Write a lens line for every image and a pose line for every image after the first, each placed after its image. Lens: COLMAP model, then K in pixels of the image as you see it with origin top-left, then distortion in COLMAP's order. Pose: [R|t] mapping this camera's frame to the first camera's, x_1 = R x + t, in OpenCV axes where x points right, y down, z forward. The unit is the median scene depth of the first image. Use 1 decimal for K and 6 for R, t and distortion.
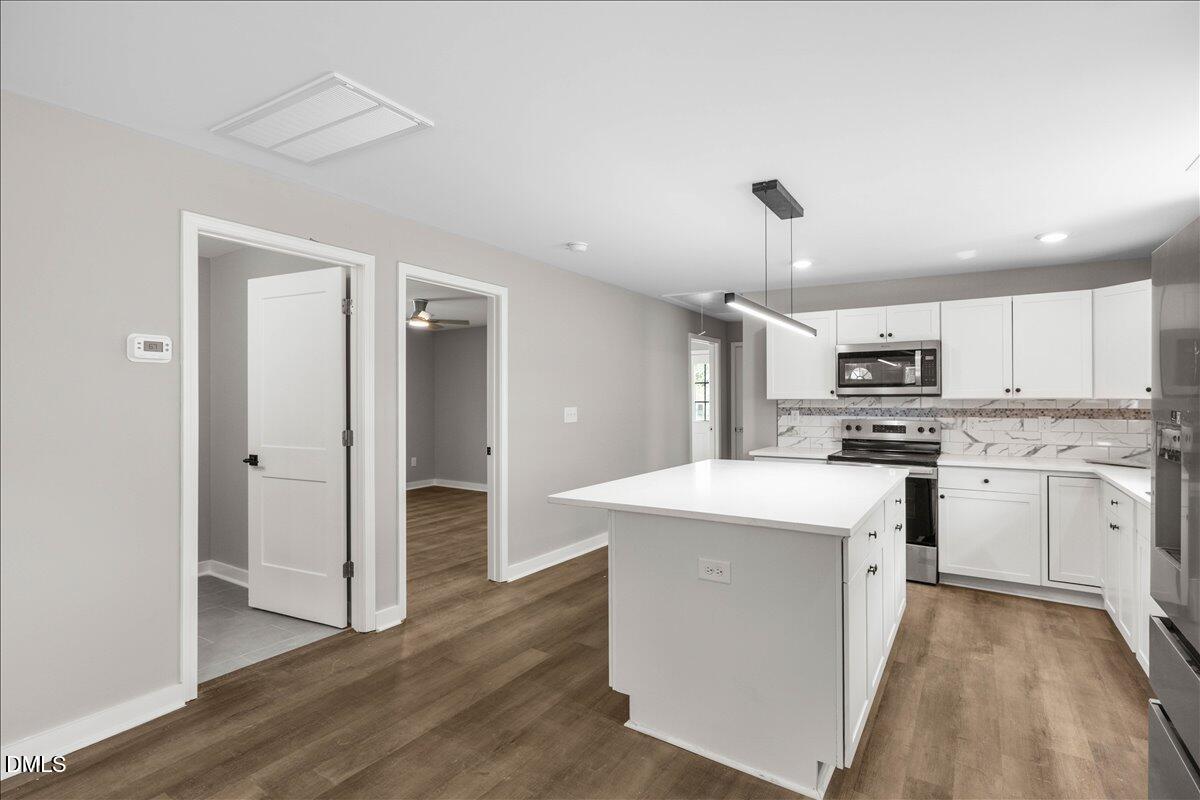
lens RADIAL K [[588.4, 0, 600.3], [0, 588.4, 398.5], [0, 0, 1]] dist [-0.001418, -0.000016]
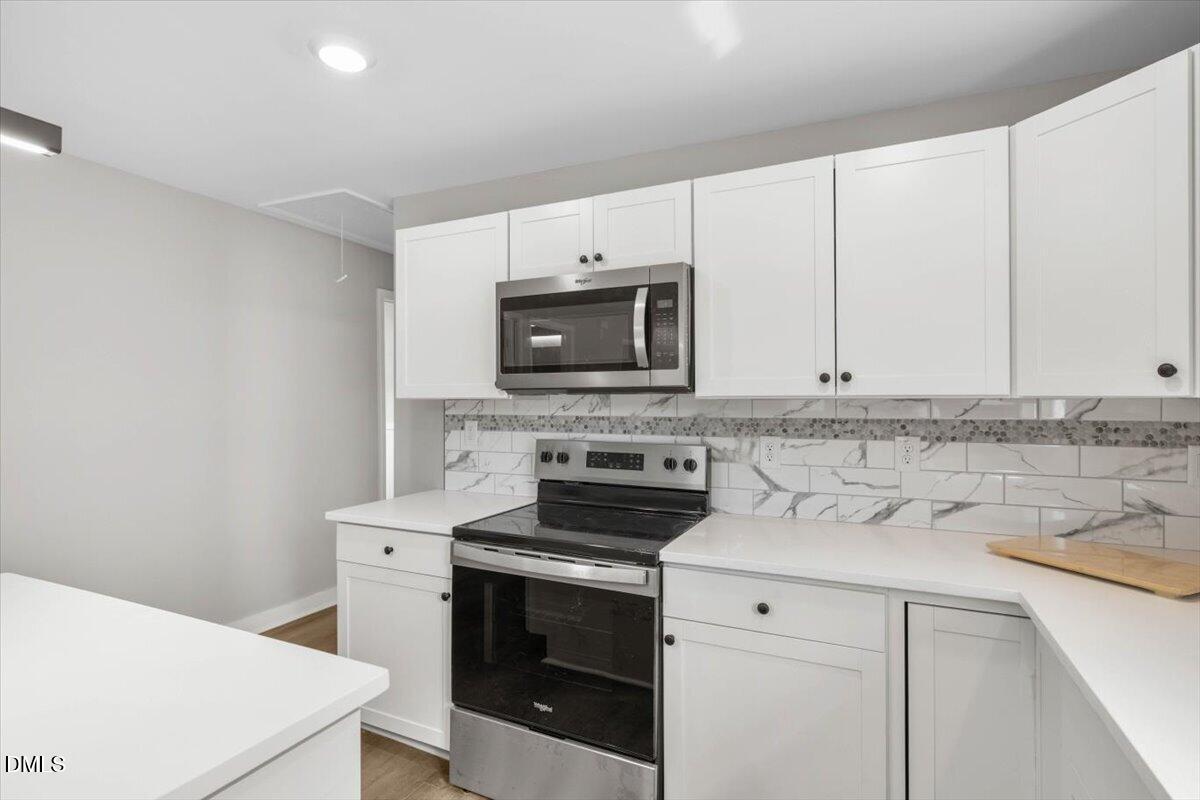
lens RADIAL K [[588.4, 0, 600.3], [0, 588.4, 398.5], [0, 0, 1]] dist [-0.001418, -0.000016]
pose [[0.991686, 0.000433, 0.128684, 0.470276], [-0.000297, 0.999999, -0.001078, 0.001726], [-0.128684, 0.001031, 0.991685, 0.590507]]
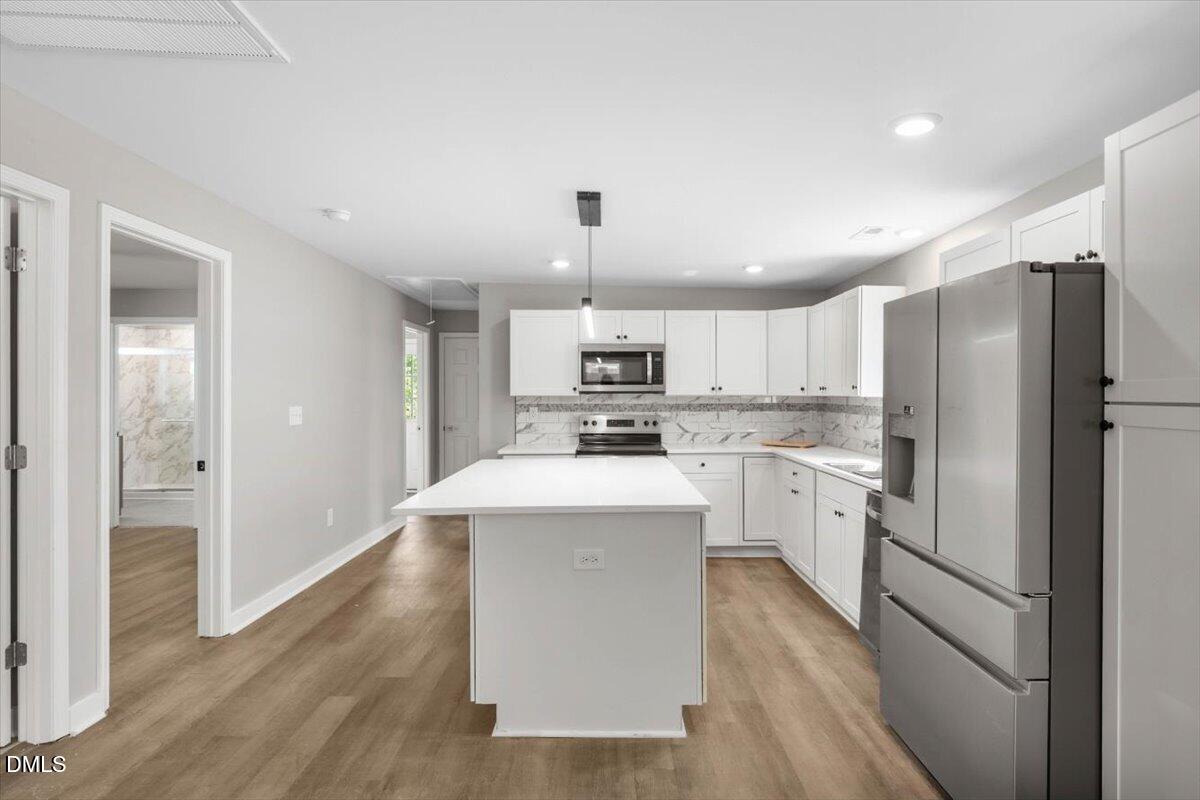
lens RADIAL K [[658.1, 0, 638.6], [0, 658.1, 394.7], [0, 0, 1]] dist [0.001294, 0.001172]
pose [[0.813973, -0.000339, 0.580903, -0.212354], [-0.001447, 0.999996, 0.002611, -0.004520], [-0.580901, -0.002966, 0.813969, -0.010217]]
